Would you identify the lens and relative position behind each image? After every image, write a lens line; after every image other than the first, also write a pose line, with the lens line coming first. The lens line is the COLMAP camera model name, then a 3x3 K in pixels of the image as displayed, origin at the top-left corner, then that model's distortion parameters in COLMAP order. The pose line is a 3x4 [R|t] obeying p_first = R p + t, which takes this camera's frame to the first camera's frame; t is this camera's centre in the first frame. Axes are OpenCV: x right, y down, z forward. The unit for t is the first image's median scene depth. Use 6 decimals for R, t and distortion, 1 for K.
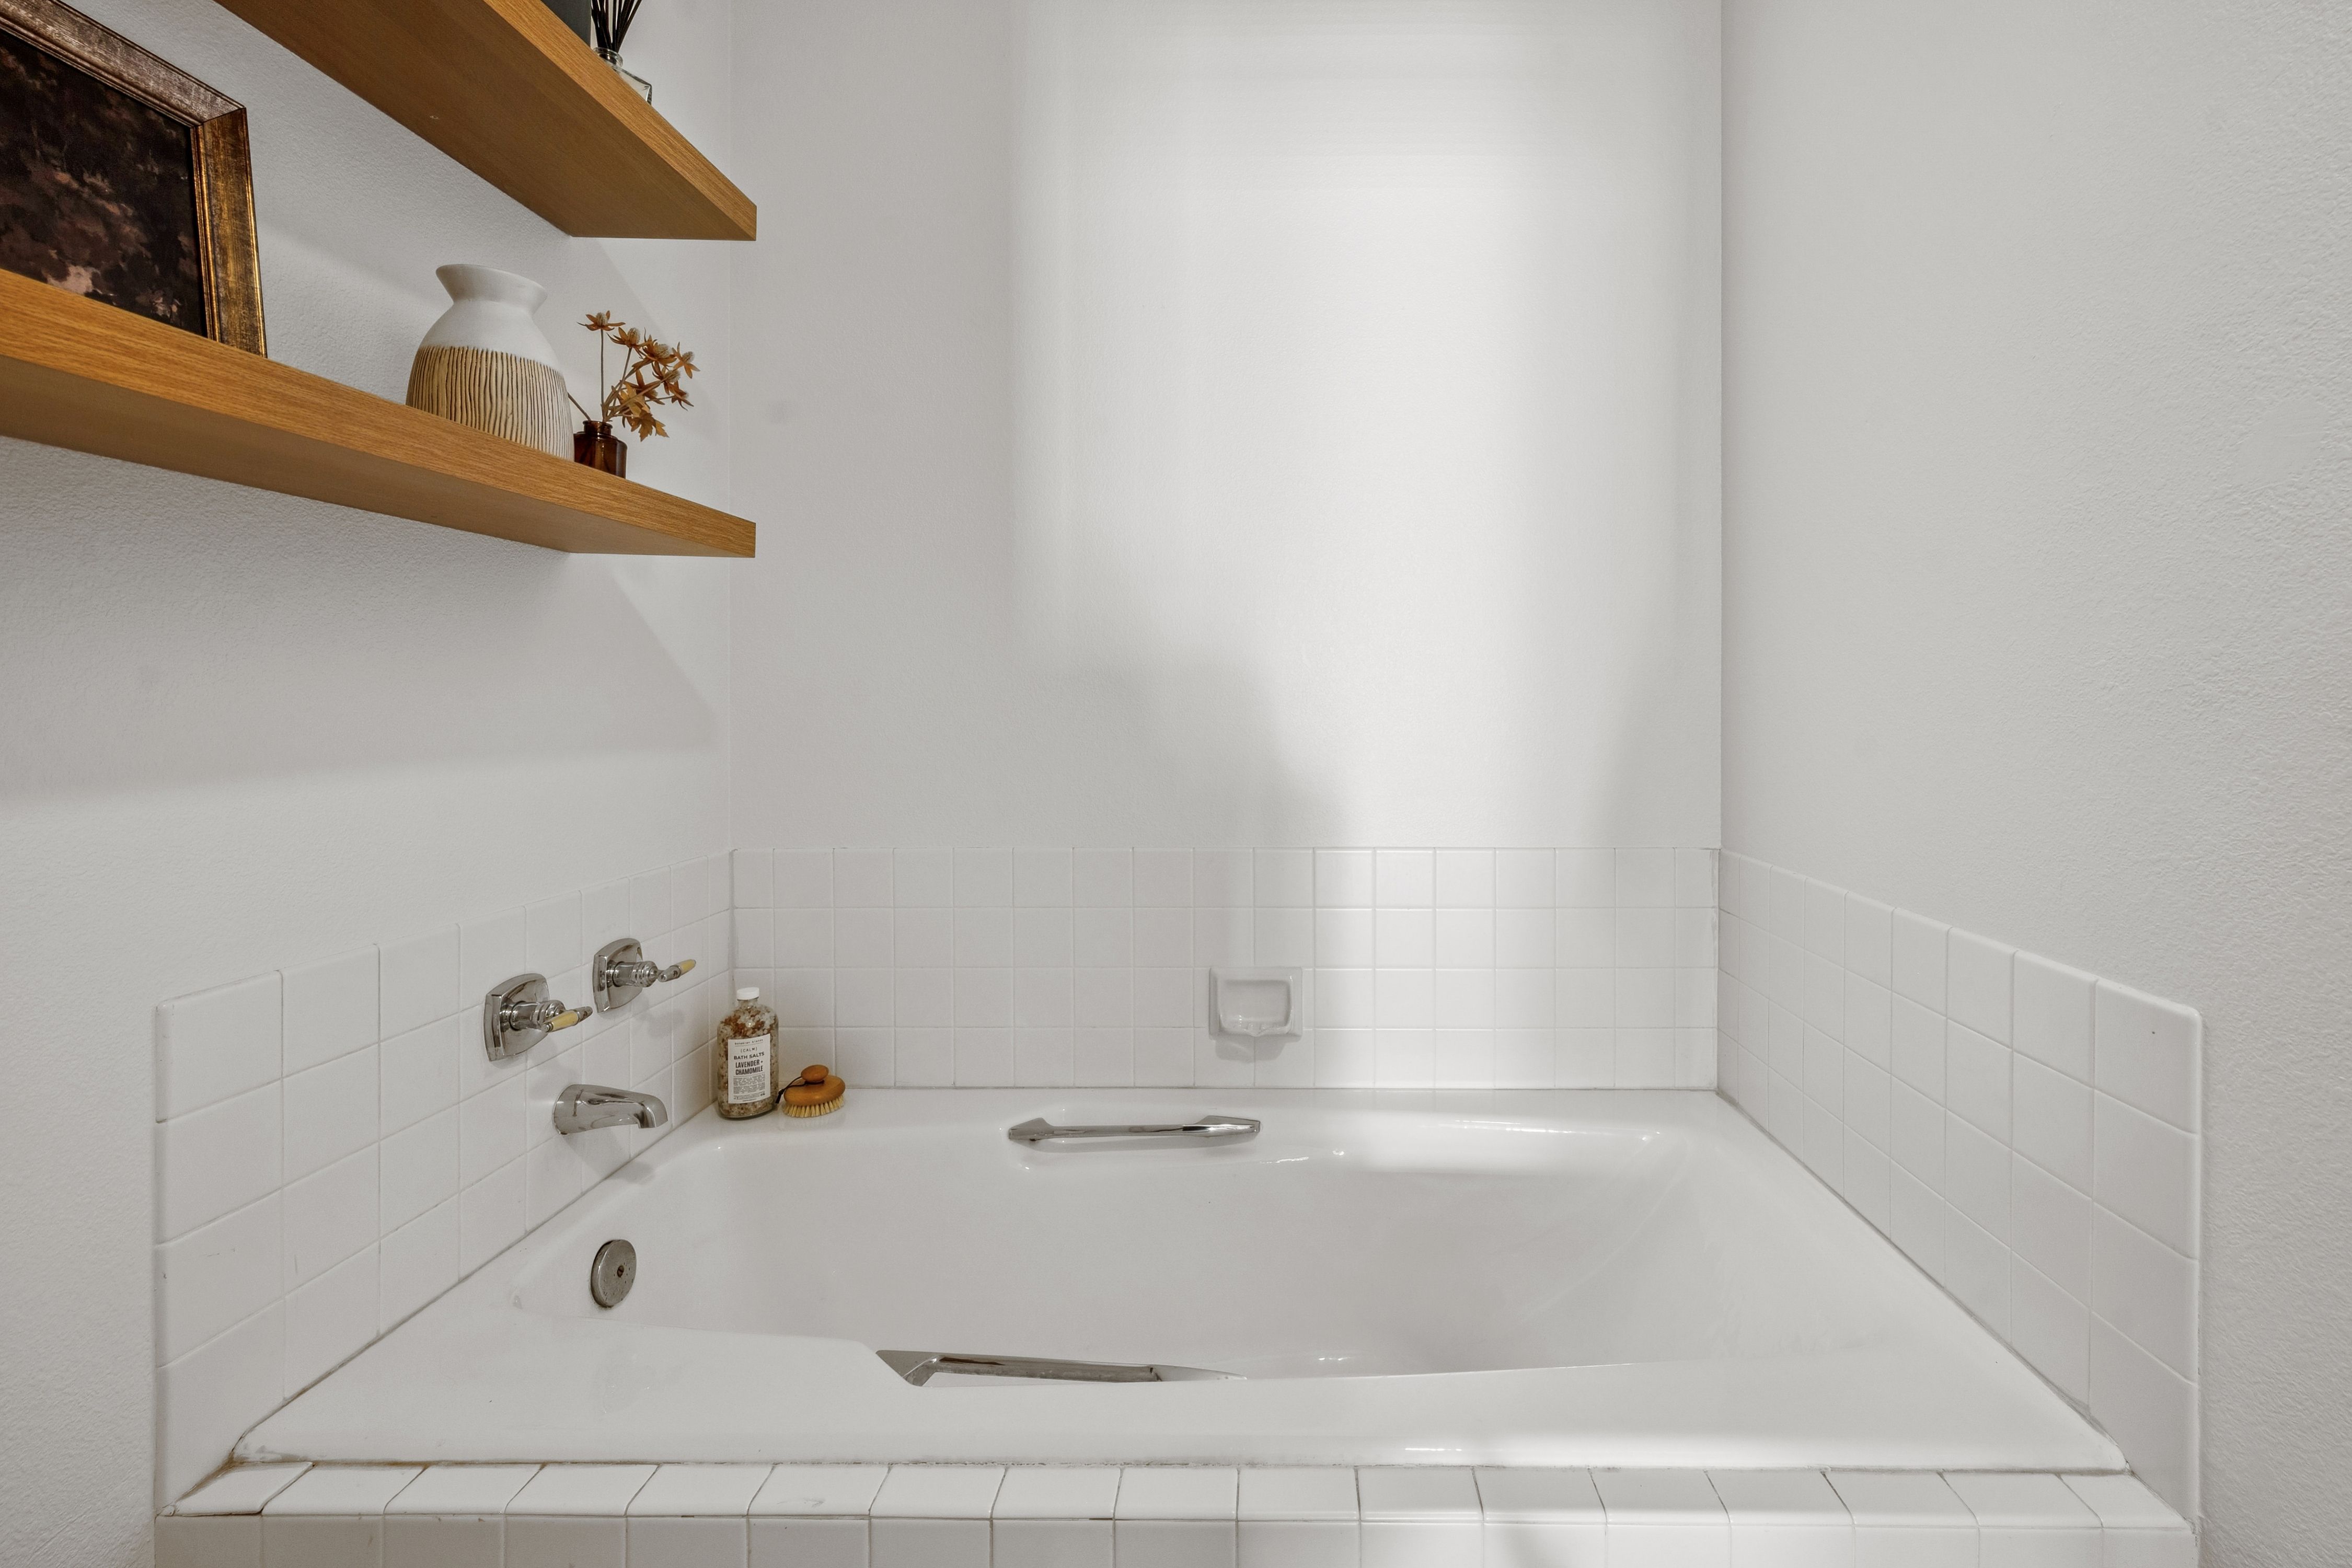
lens RADIAL K [[923.6, 0, 1245.2], [0, 923.6, 752.9], [0, 0, 1]] dist [0.002567, 0.000145]
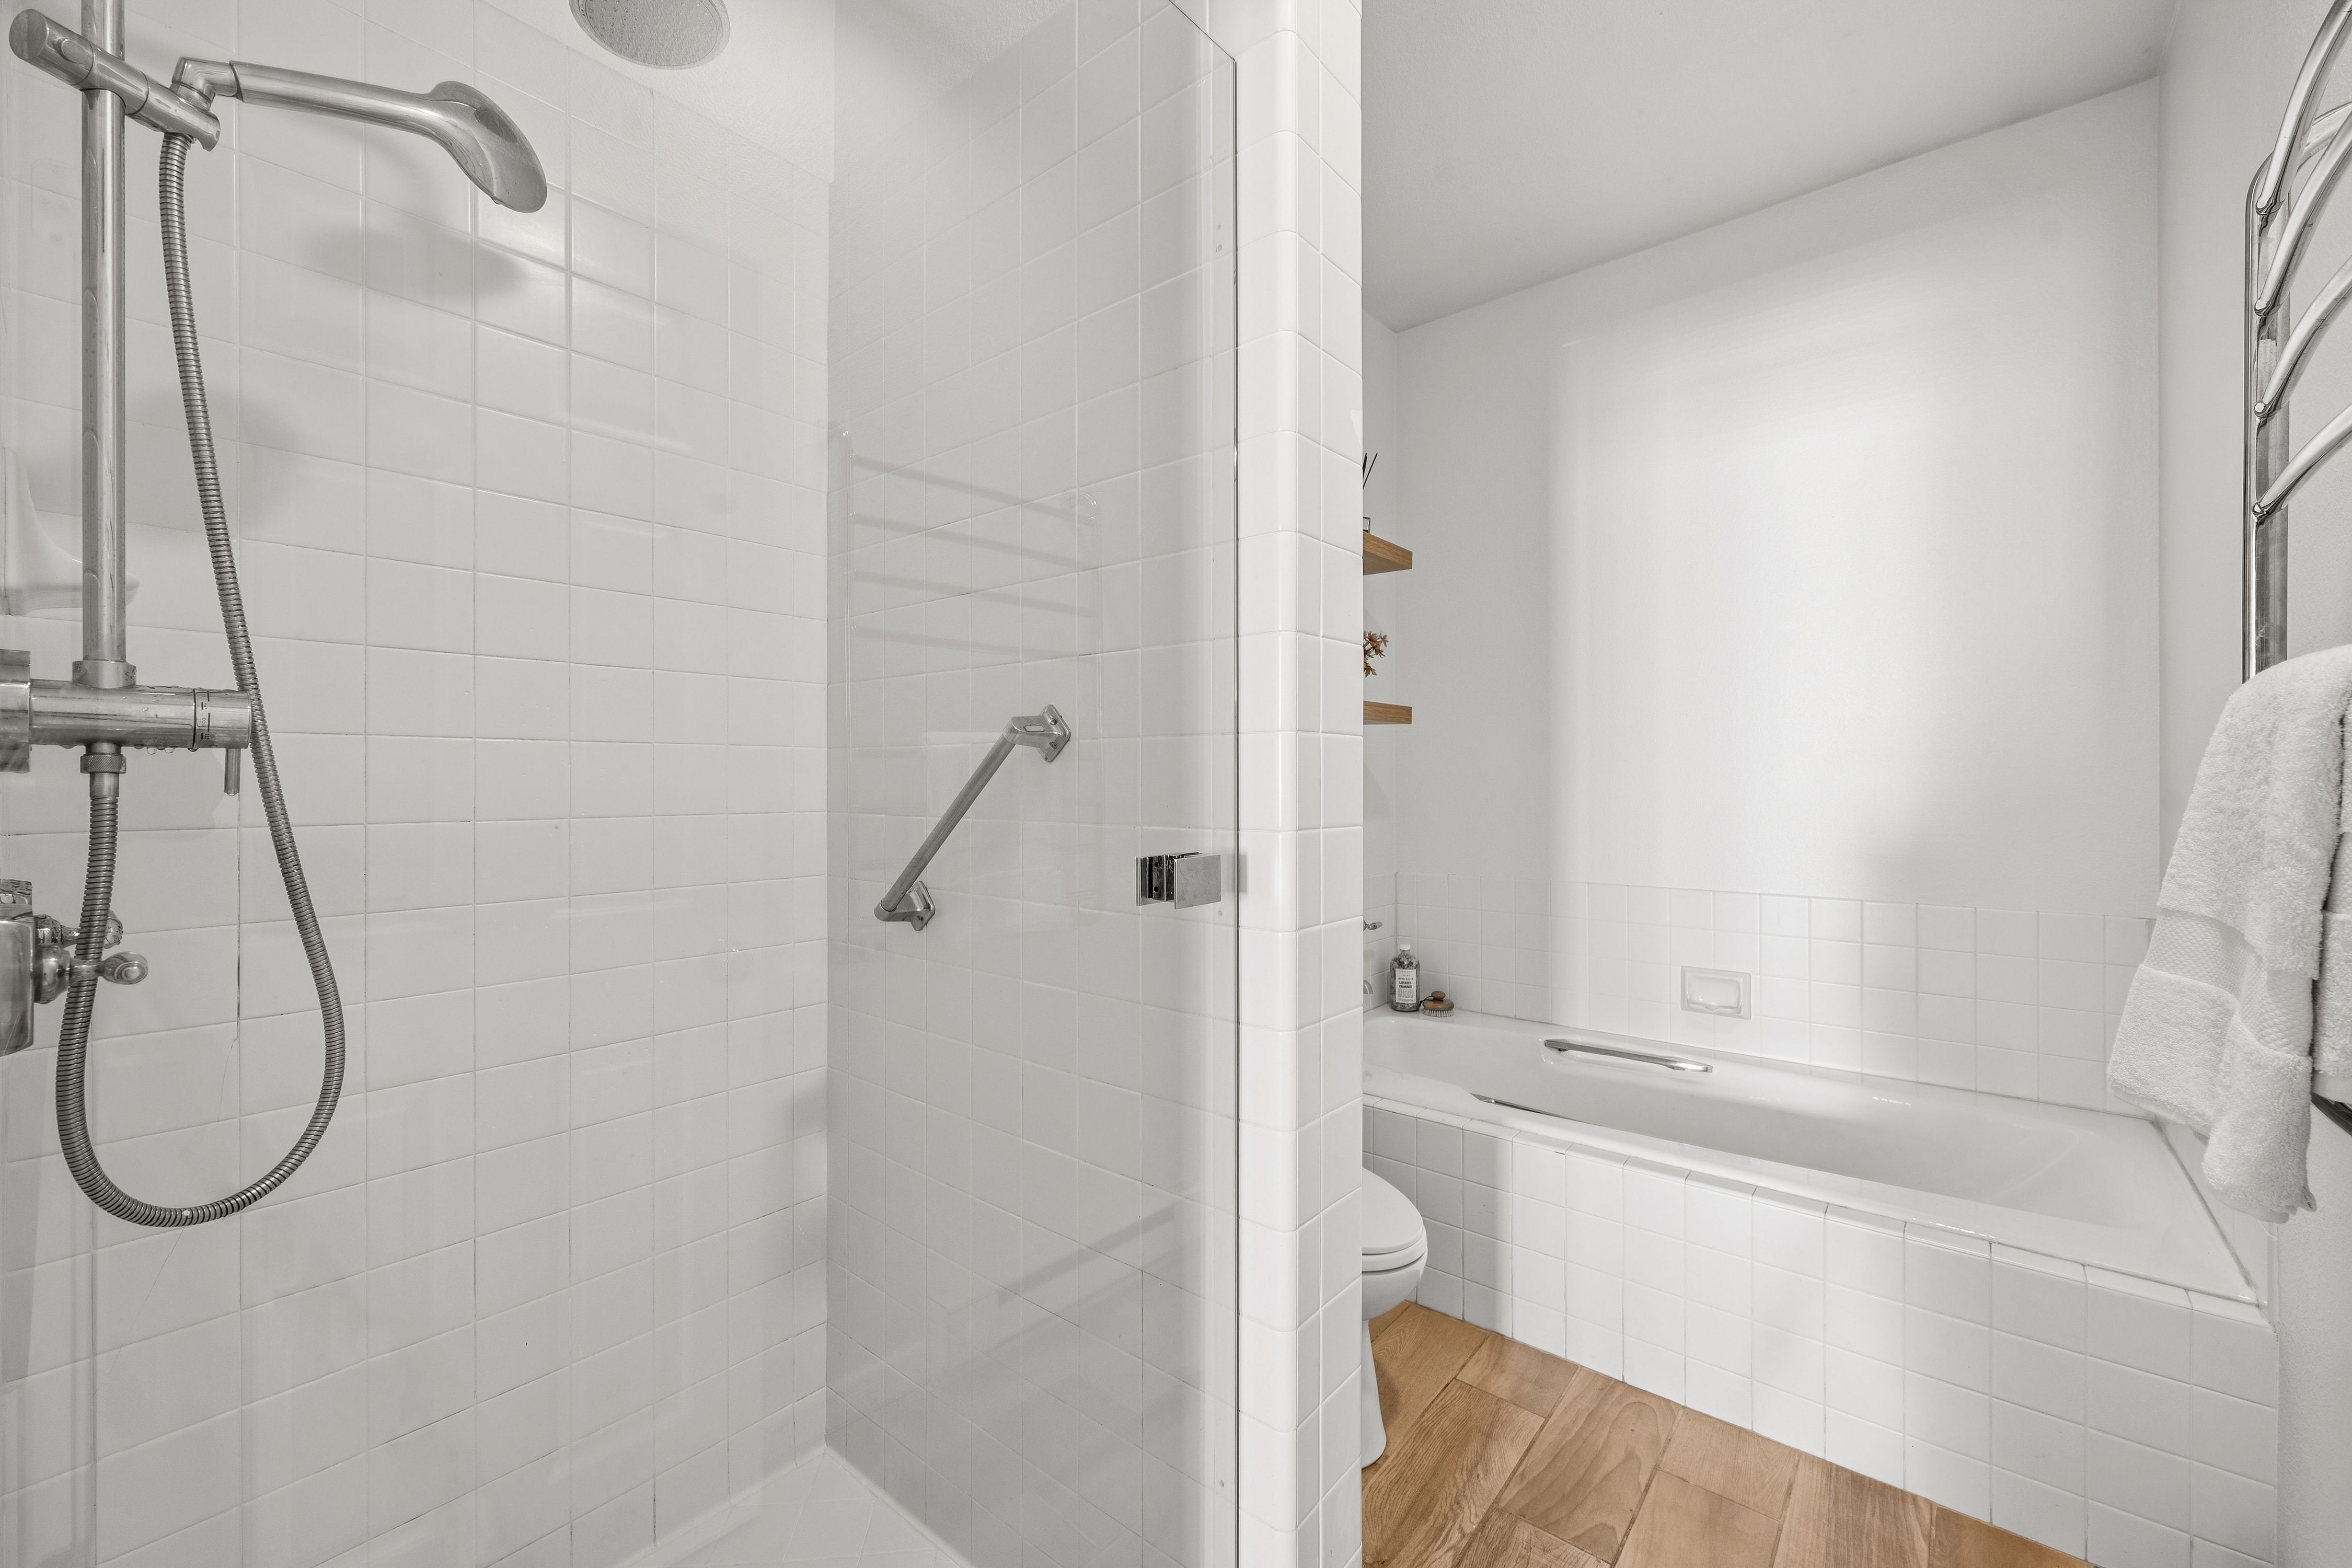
lens RADIAL K [[923.6, 0, 1175.7], [0, 923.6, 801.3], [0, 0, 1]] dist [0.002567, 0.000145]
pose [[0.760725, -0.001662, -0.649073, 0.335400], [-0.005615, 0.999942, -0.009141, -0.016792], [0.649051, 0.010599, 0.760671, -0.752026]]
